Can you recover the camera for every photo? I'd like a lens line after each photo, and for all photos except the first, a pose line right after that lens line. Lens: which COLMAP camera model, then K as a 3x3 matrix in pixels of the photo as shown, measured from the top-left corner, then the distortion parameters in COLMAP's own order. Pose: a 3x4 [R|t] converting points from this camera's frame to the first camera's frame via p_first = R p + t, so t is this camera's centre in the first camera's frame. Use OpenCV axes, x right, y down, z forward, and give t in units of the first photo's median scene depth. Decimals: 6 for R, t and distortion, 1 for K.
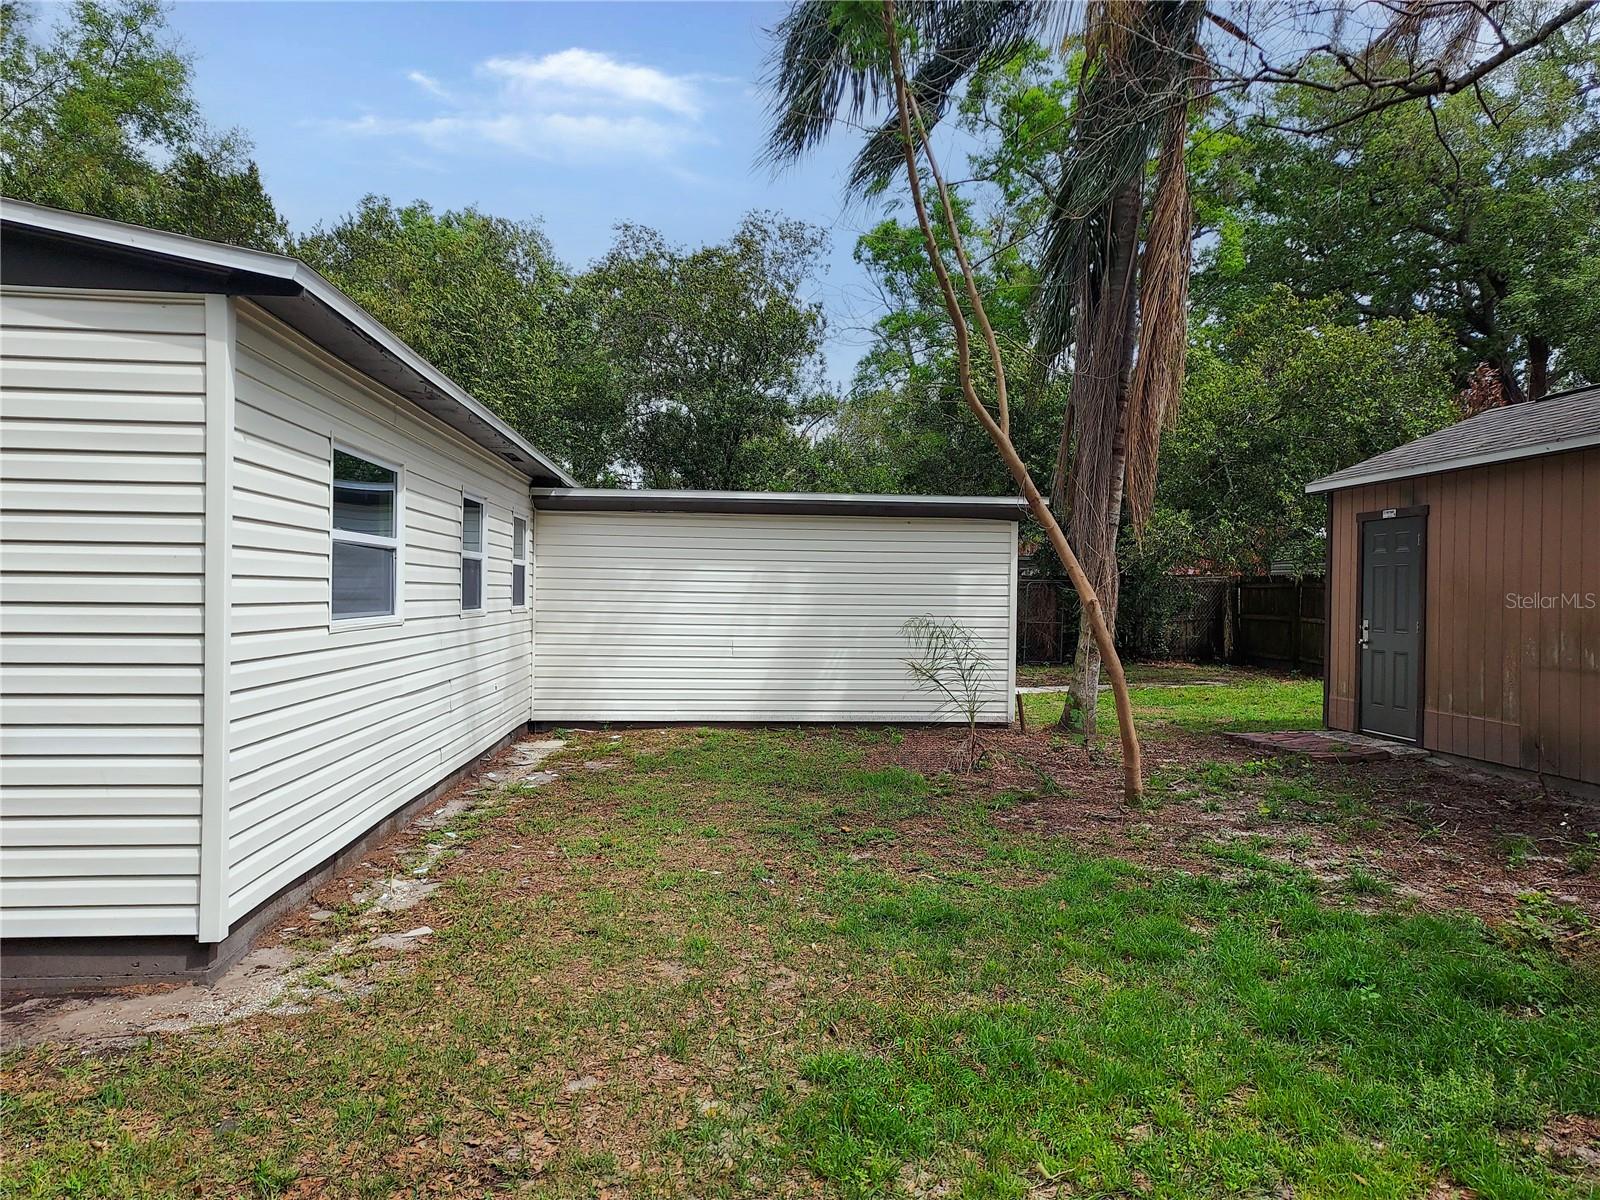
lens RADIAL K [[1152.3, 0, 803.7], [0, 1152.3, 606.2], [0, 0, 1]] dist [0.061778, -0.043623]
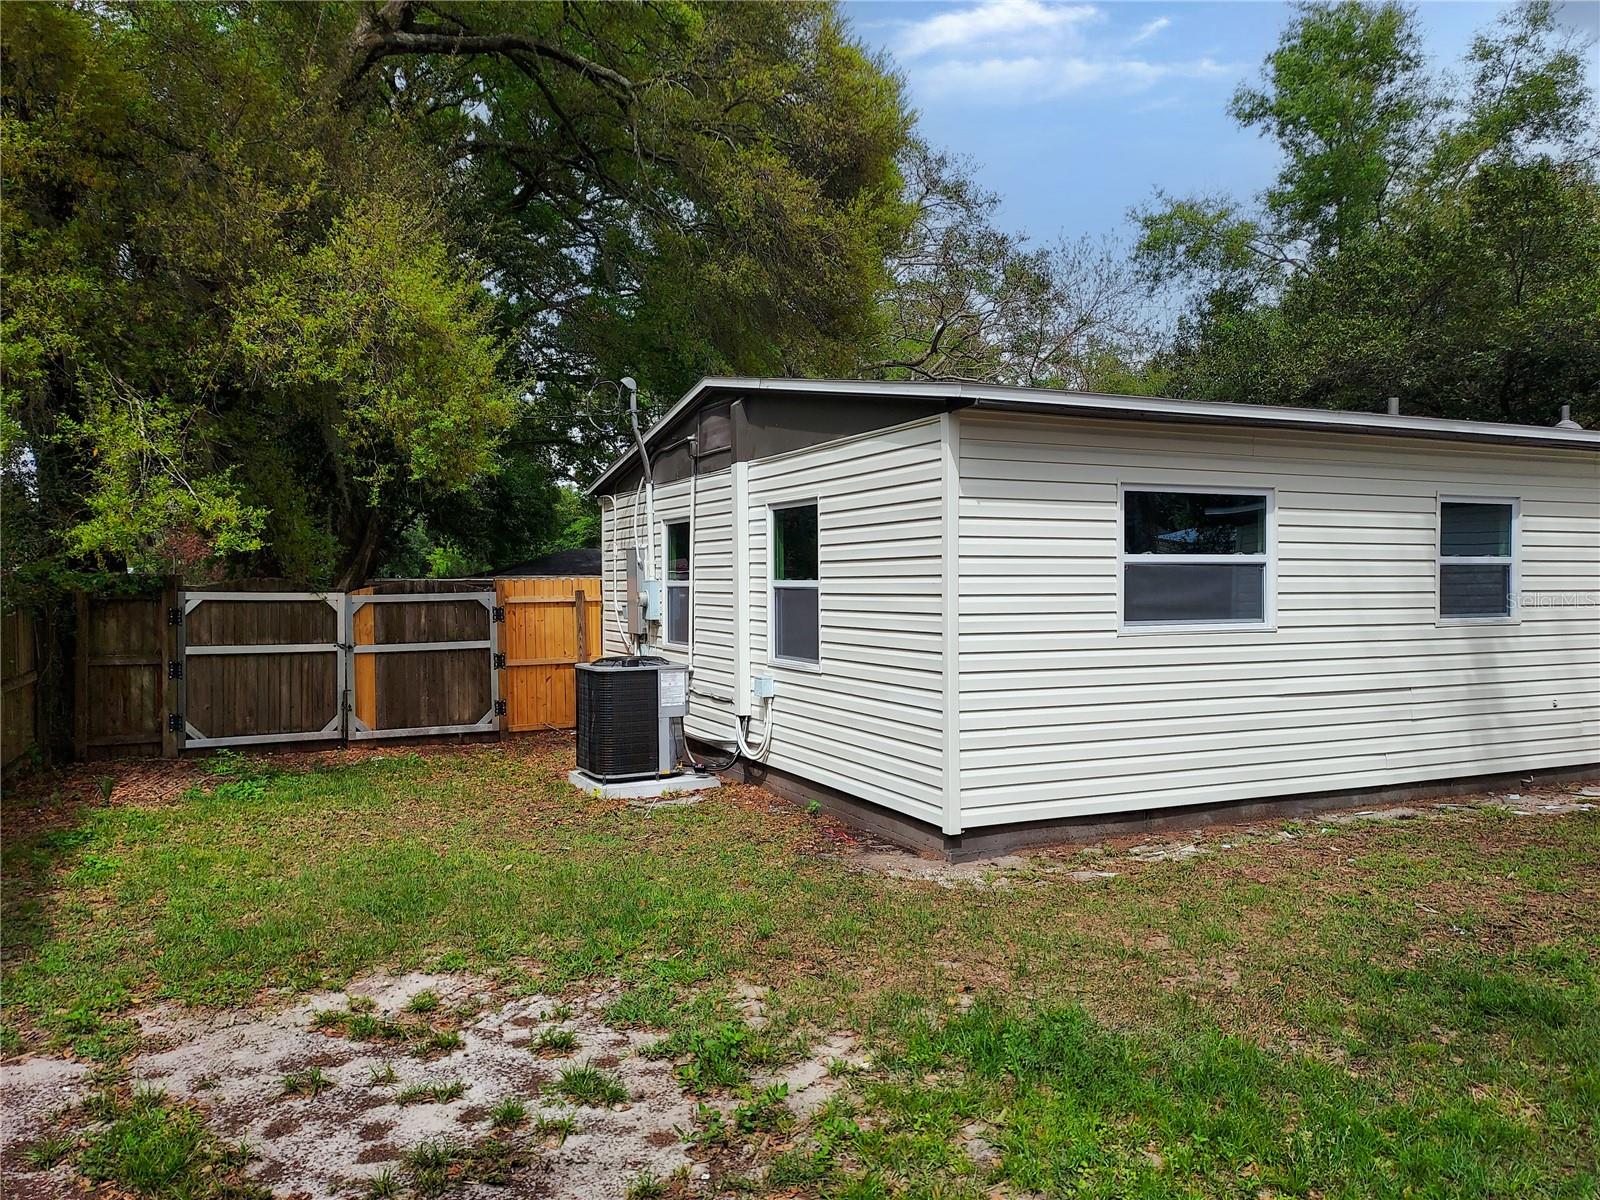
lens RADIAL K [[1152.3, 0, 803.9], [0, 1152.3, 595.6], [0, 0, 1]] dist [0.061778, -0.043623]
pose [[0.350765, -0.006185, -0.936443, 0.854626], [-0.002128, 0.999970, -0.007401, -0.013994], [0.936461, 0.004589, 0.350742, 0.290653]]
